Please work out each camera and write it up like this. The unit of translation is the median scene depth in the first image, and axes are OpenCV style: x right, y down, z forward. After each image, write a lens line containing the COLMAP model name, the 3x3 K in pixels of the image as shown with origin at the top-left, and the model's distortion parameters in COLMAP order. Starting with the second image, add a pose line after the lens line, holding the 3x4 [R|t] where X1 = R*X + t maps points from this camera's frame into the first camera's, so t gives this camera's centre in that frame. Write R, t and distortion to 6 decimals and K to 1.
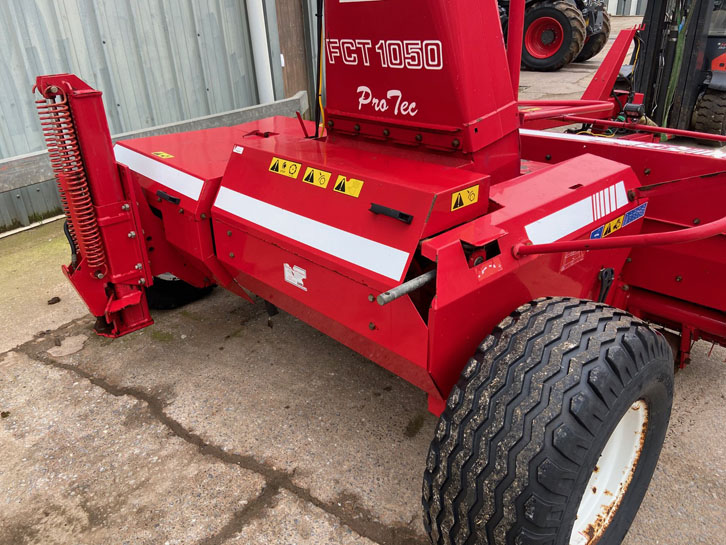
lens RADIAL K [[544.4, 0, 360.8], [0, 544.4, 267.4], [0, 0, 1]] dist [0.129202, -0.163890]
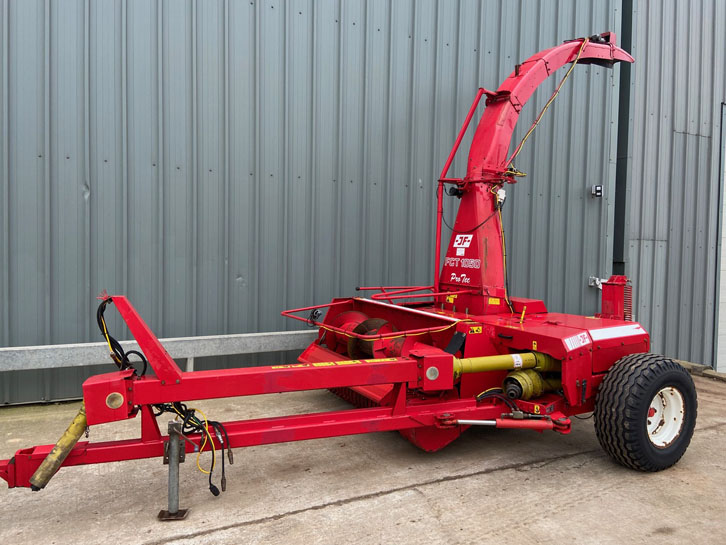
lens RADIAL K [[544.4, 0, 360.8], [0, 544.4, 267.4], [0, 0, 1]] dist [0.129202, -0.163890]
pose [[0.940664, 0.249362, -0.230153, 0.207343], [-0.331671, 0.818993, -0.468236, 1.207961], [0.071733, 0.516788, 0.853103, -1.567846]]
